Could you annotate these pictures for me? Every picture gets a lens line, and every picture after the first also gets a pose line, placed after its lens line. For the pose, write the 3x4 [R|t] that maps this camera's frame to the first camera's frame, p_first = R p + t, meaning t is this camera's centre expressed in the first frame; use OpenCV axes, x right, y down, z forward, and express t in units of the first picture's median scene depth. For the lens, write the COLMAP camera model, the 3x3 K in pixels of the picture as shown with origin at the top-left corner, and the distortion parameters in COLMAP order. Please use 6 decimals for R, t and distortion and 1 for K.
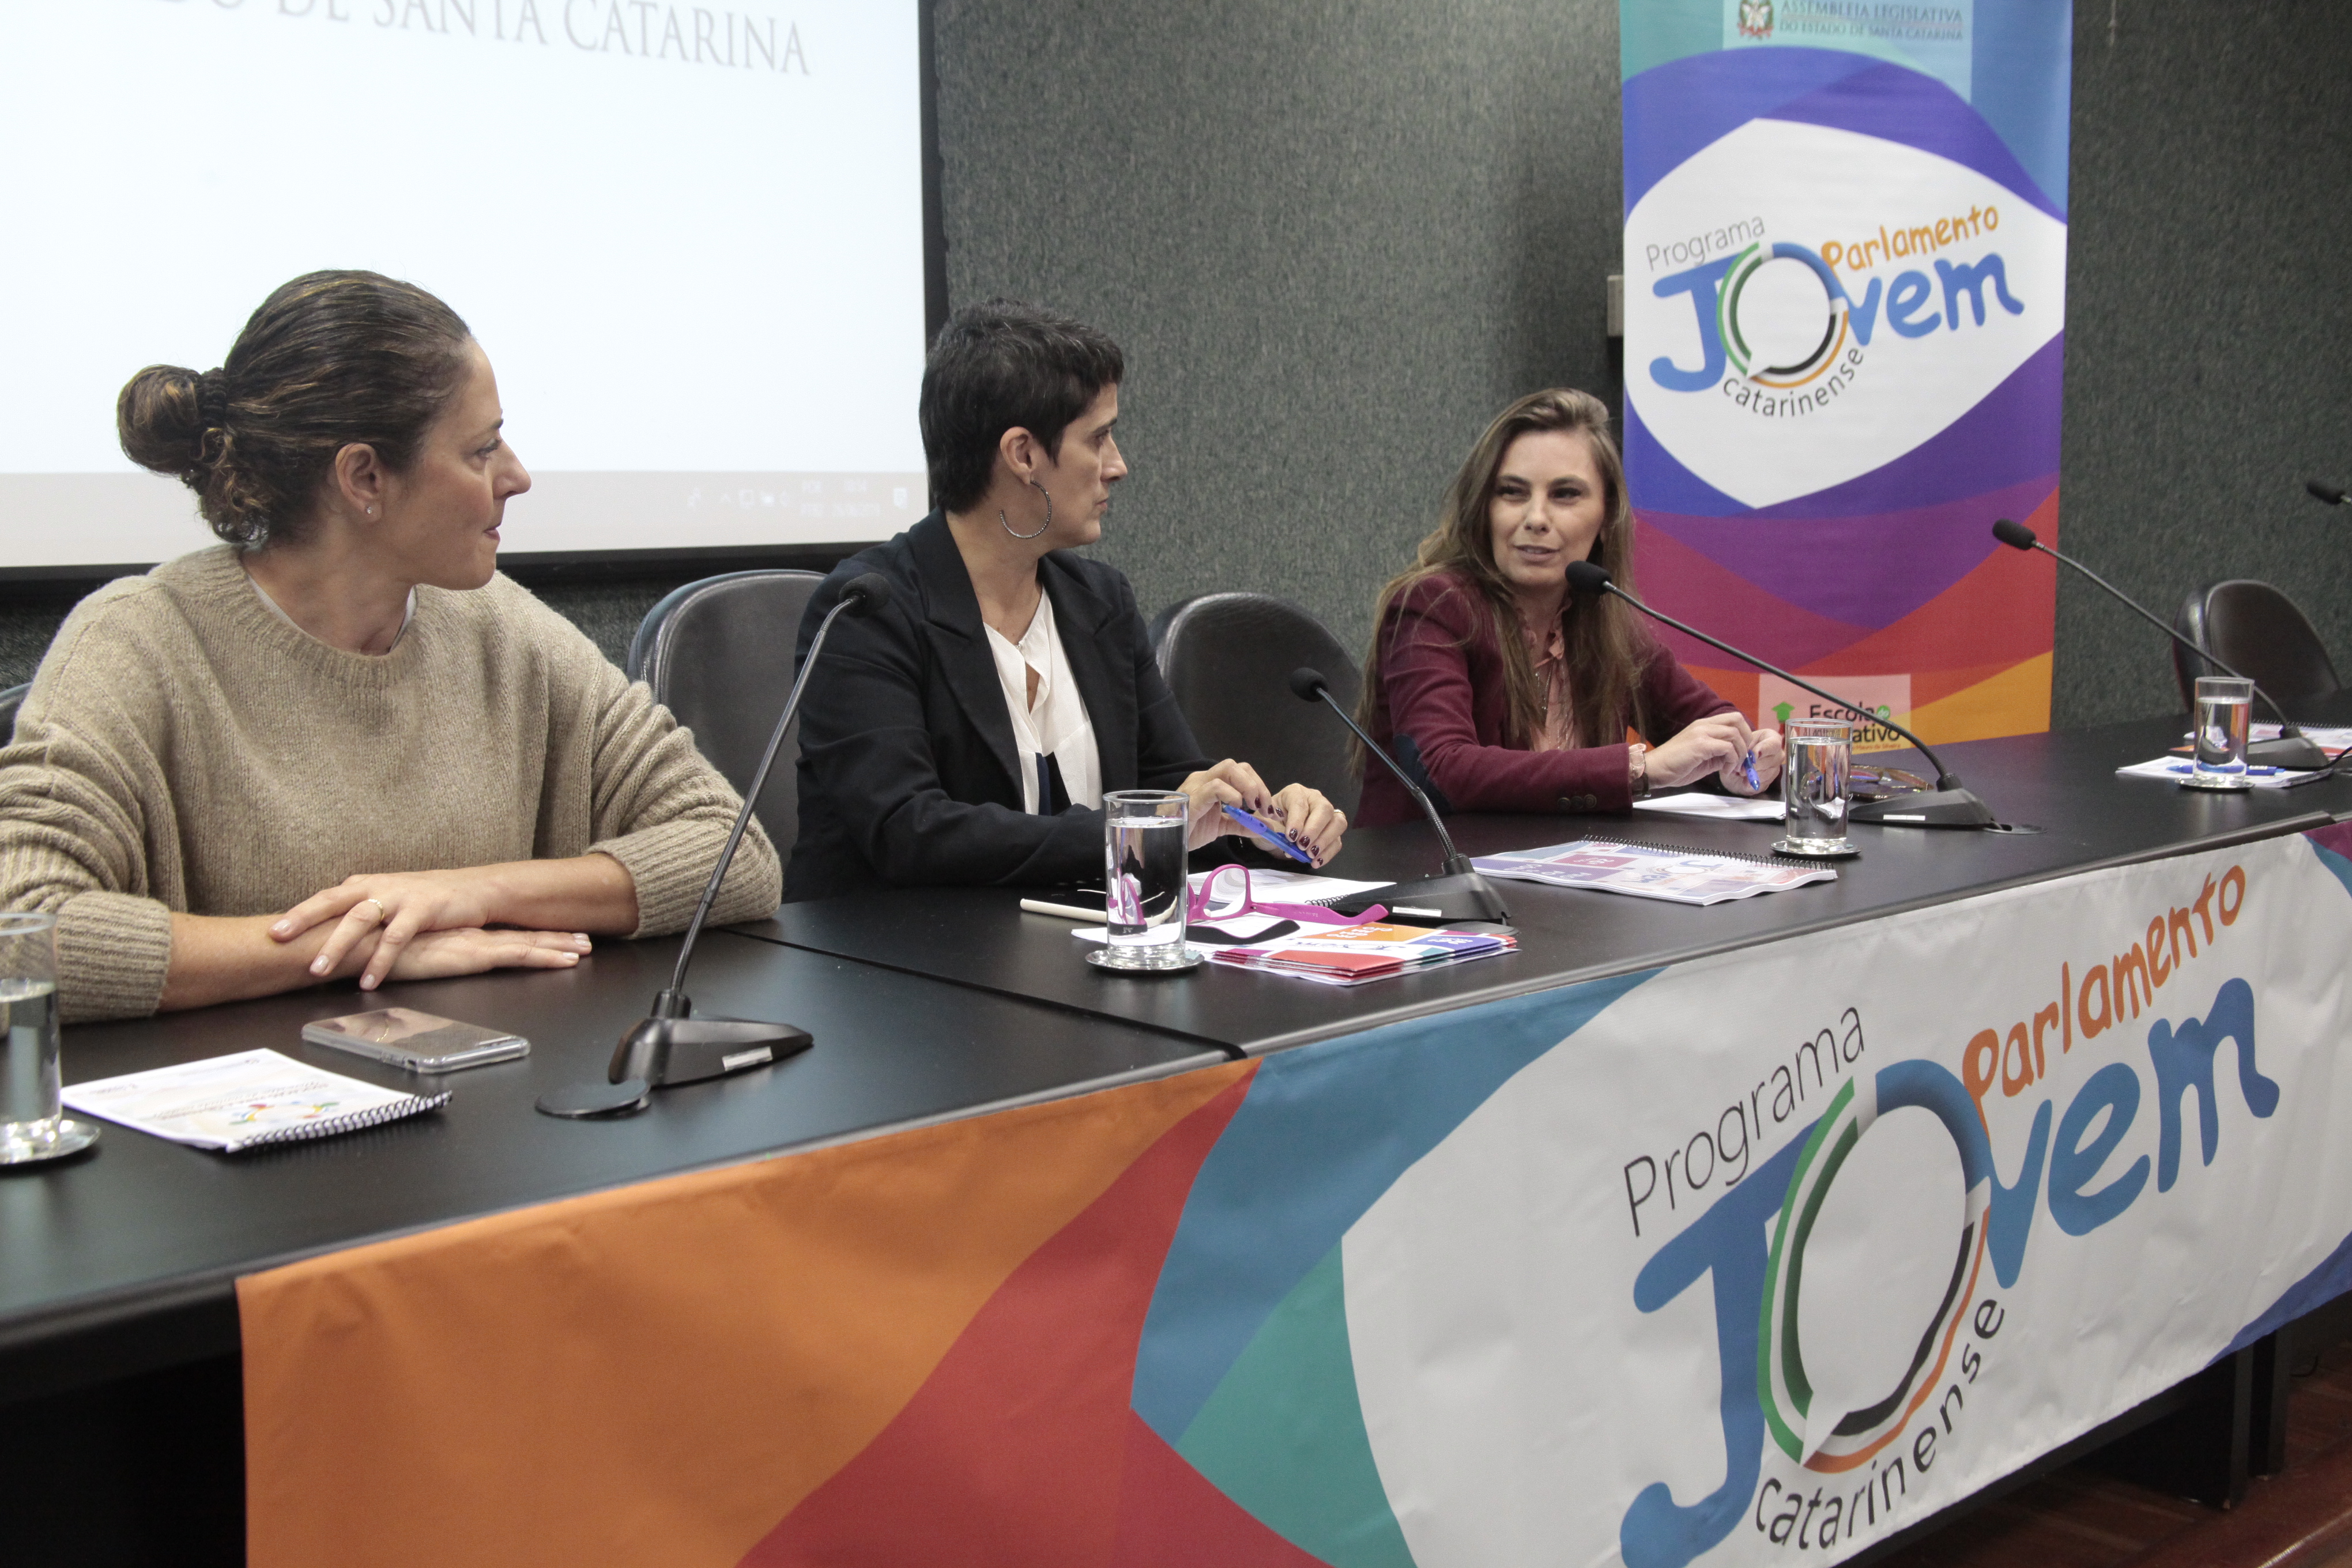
lens RADIAL K [[2776.1, 0, 1165.4], [0, 2776.1, 782.2], [0, 0, 1]] dist [-0.011961, 0.000000]
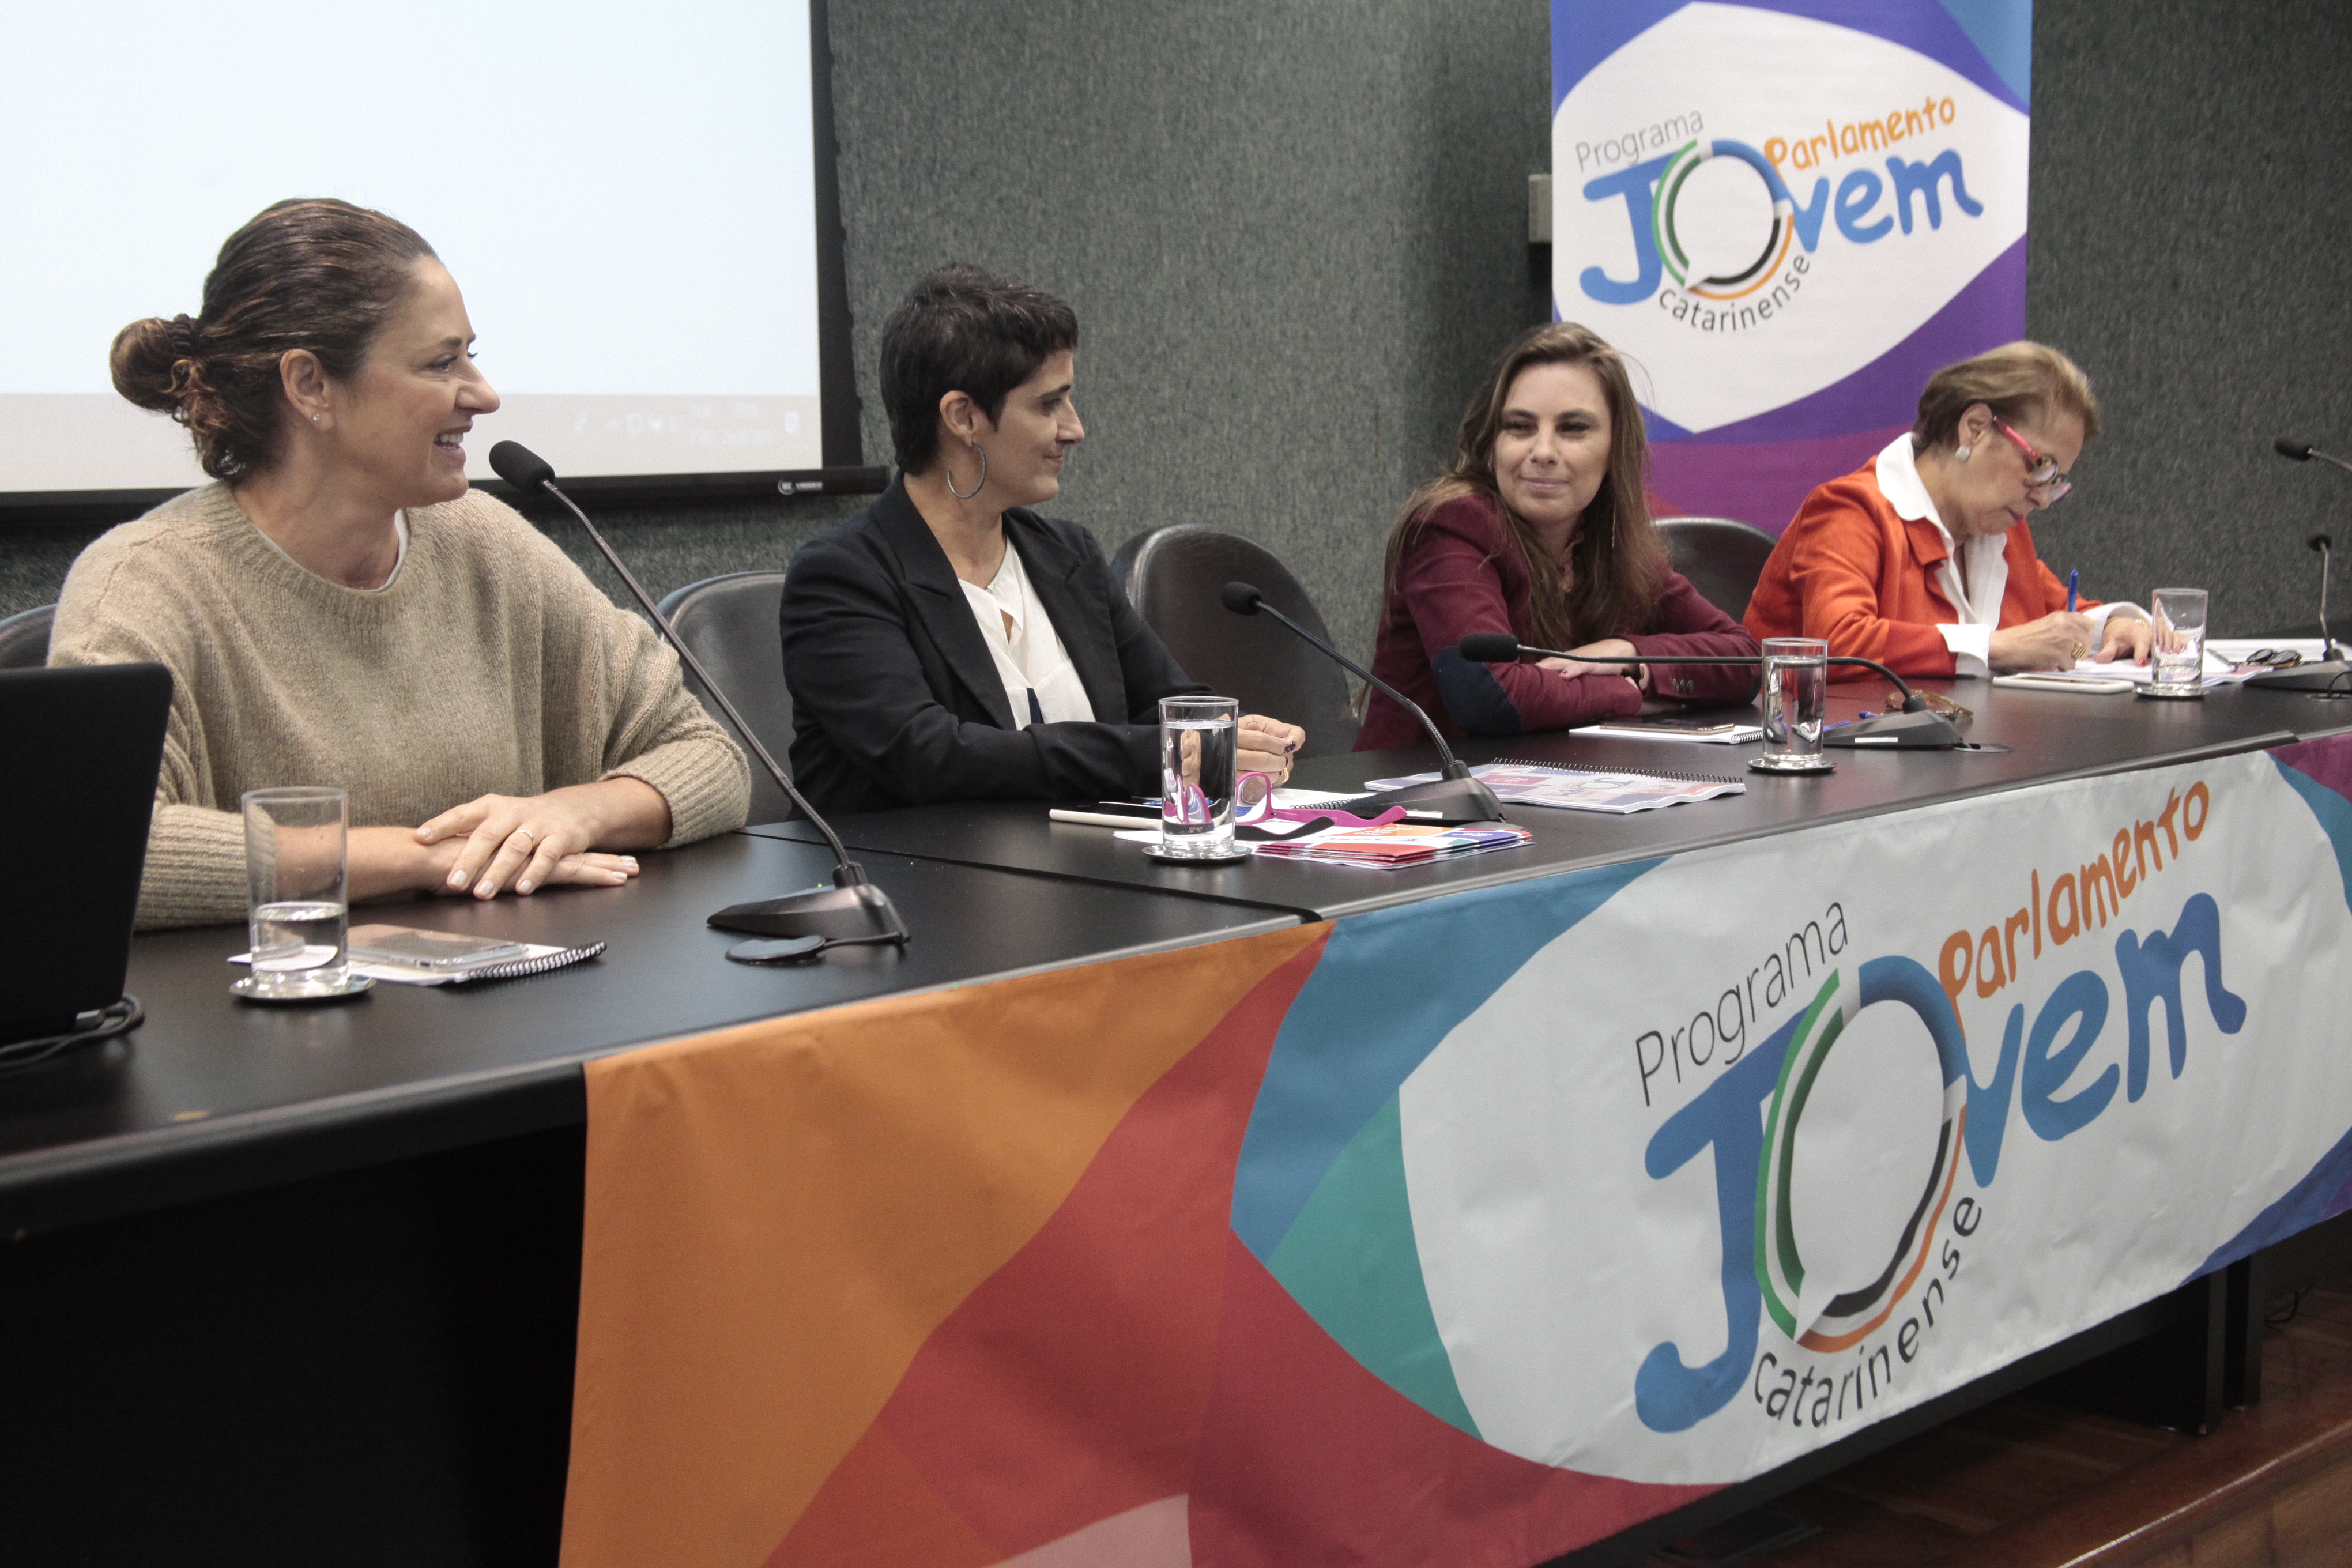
lens RADIAL K [[3606.8, 0, 1194.1], [0, 3606.8, 789.1], [0, 0, 1]] dist [0.090455, 0.000000]
pose [[0.996196, -0.011254, 0.086413, -0.087619], [0.011321, 0.999936, -0.000284, 0.026871], [-0.086404, 0.001261, 0.996259, -0.269112]]
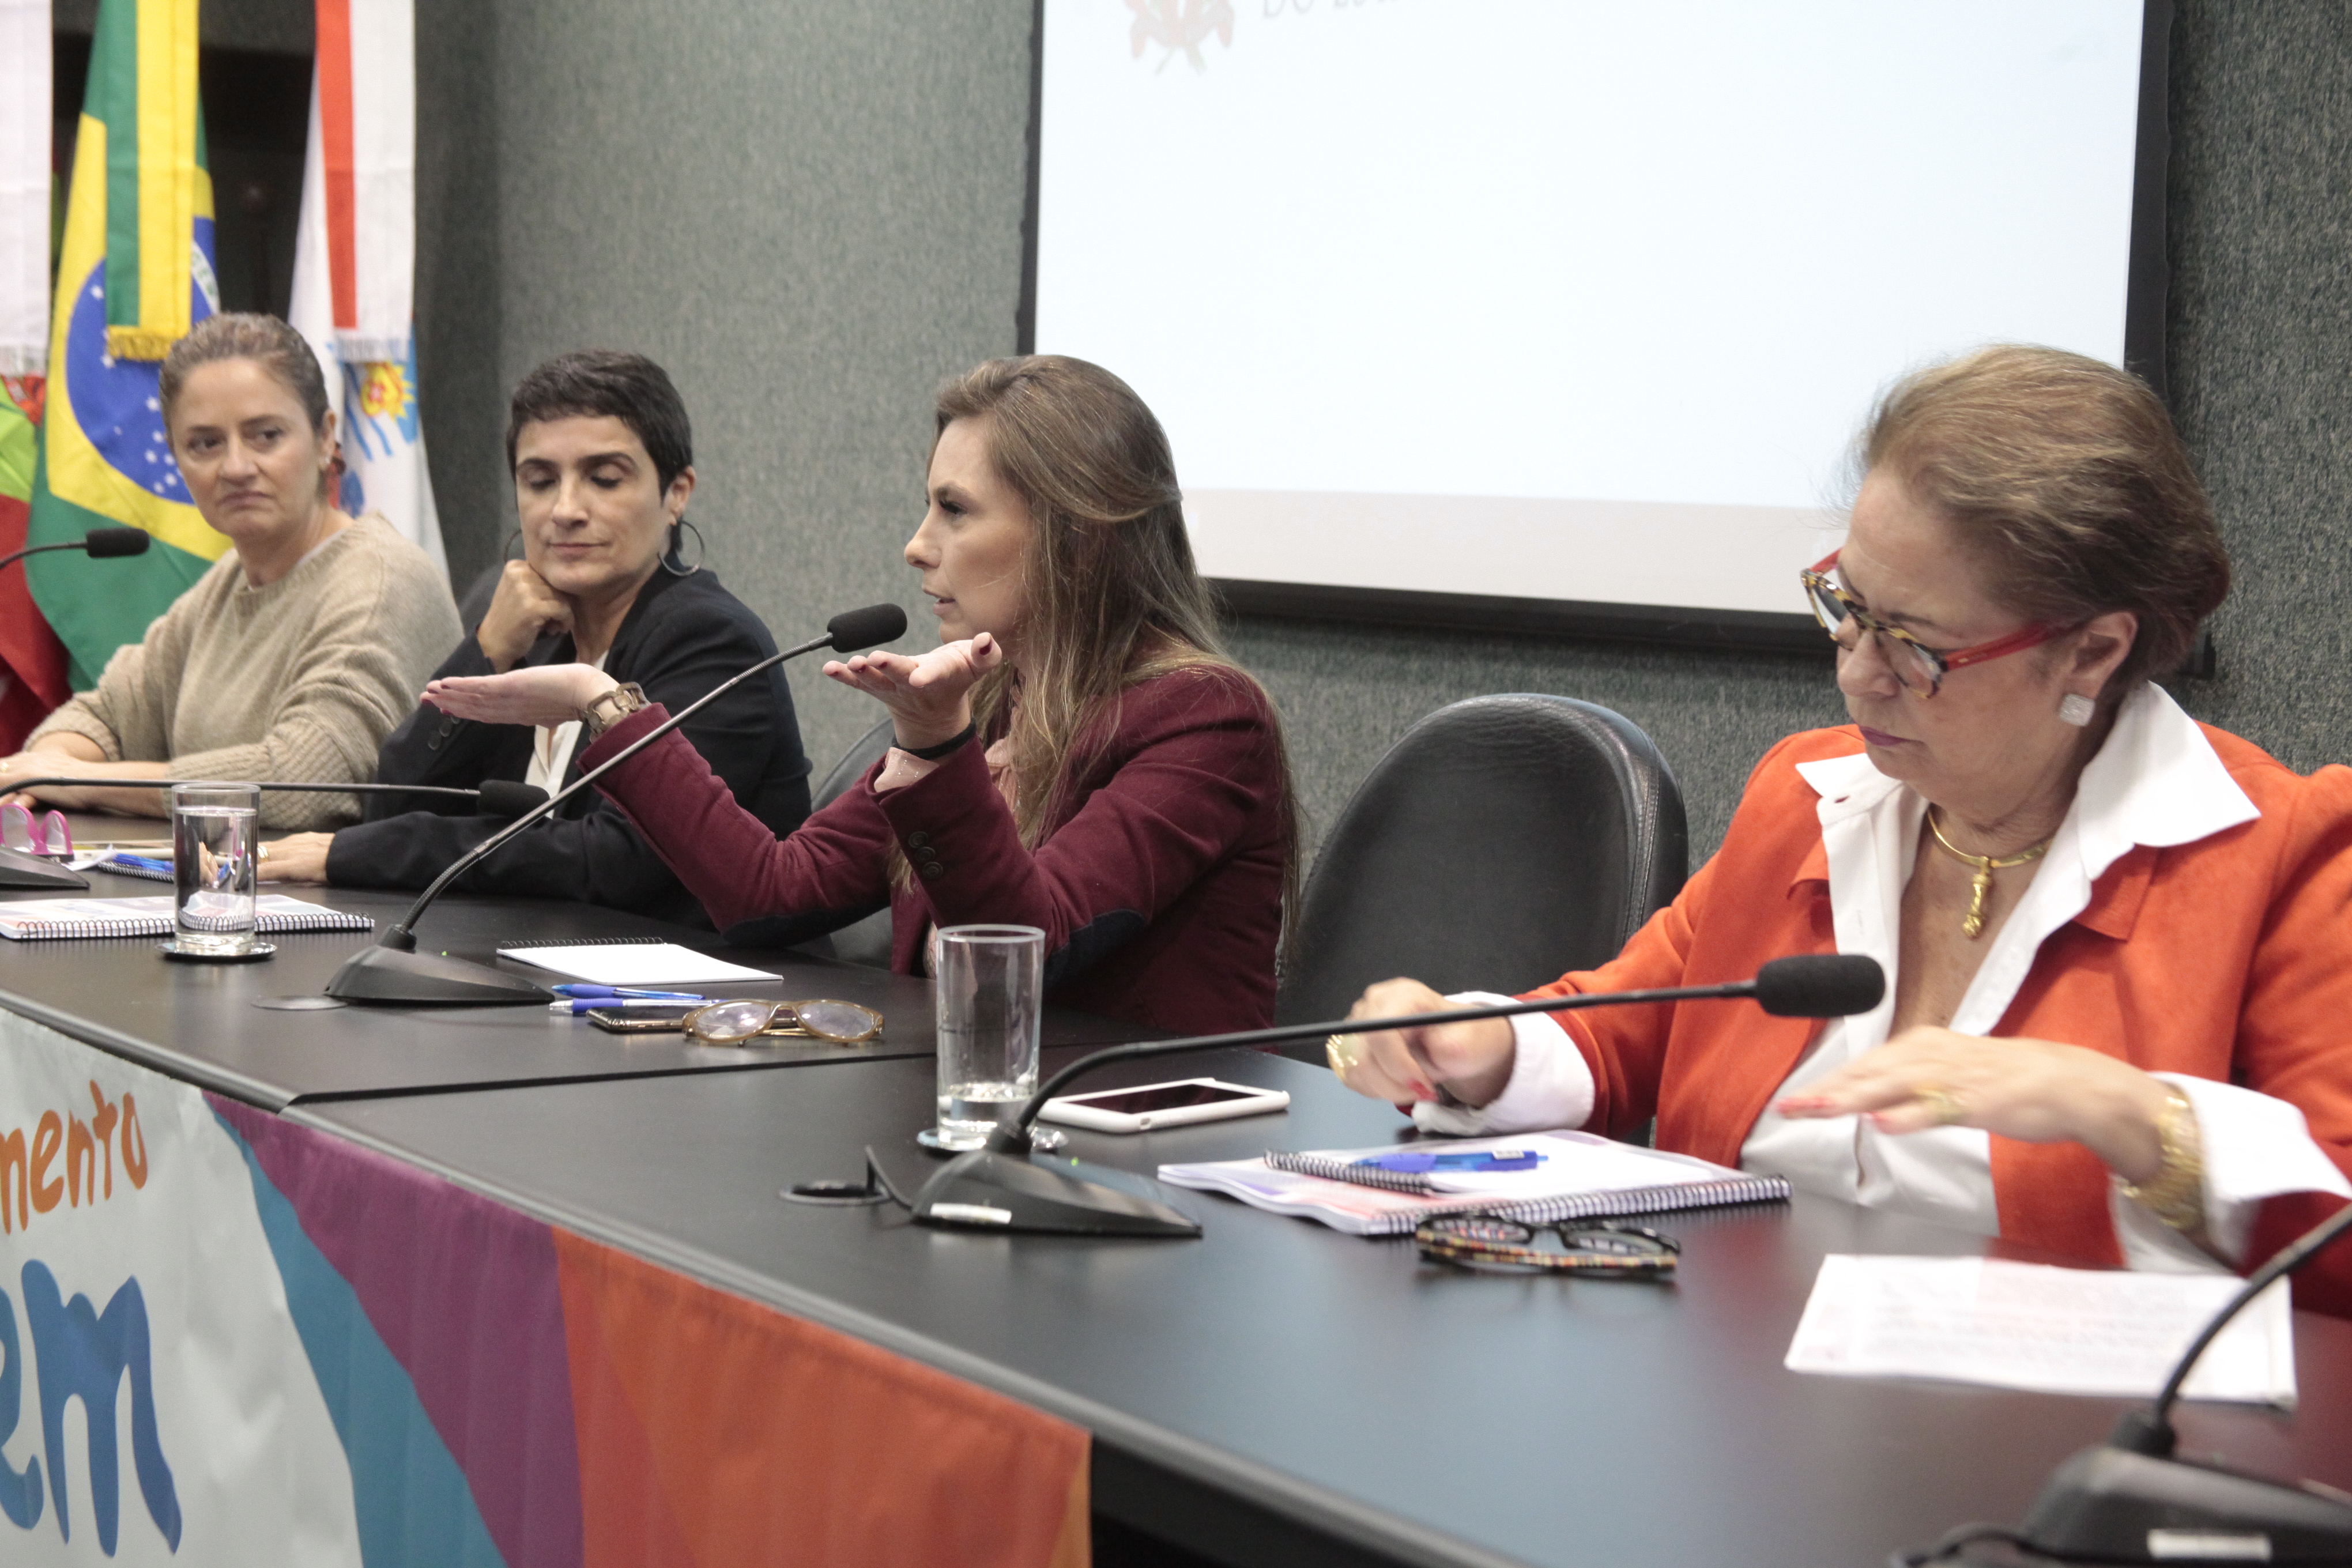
lens RADIAL K [[4419.5, 0, 1172.5], [0, 4419.5, 788.5], [0, 0, 1]] dist [0.208314, 0.000000]
pose [[-0.224424, 0.053394, -0.973028, 1.229813], [-0.153372, 0.984118, 0.089377, -0.147493], [0.962346, 0.169293, -0.212671, 1.369024]]
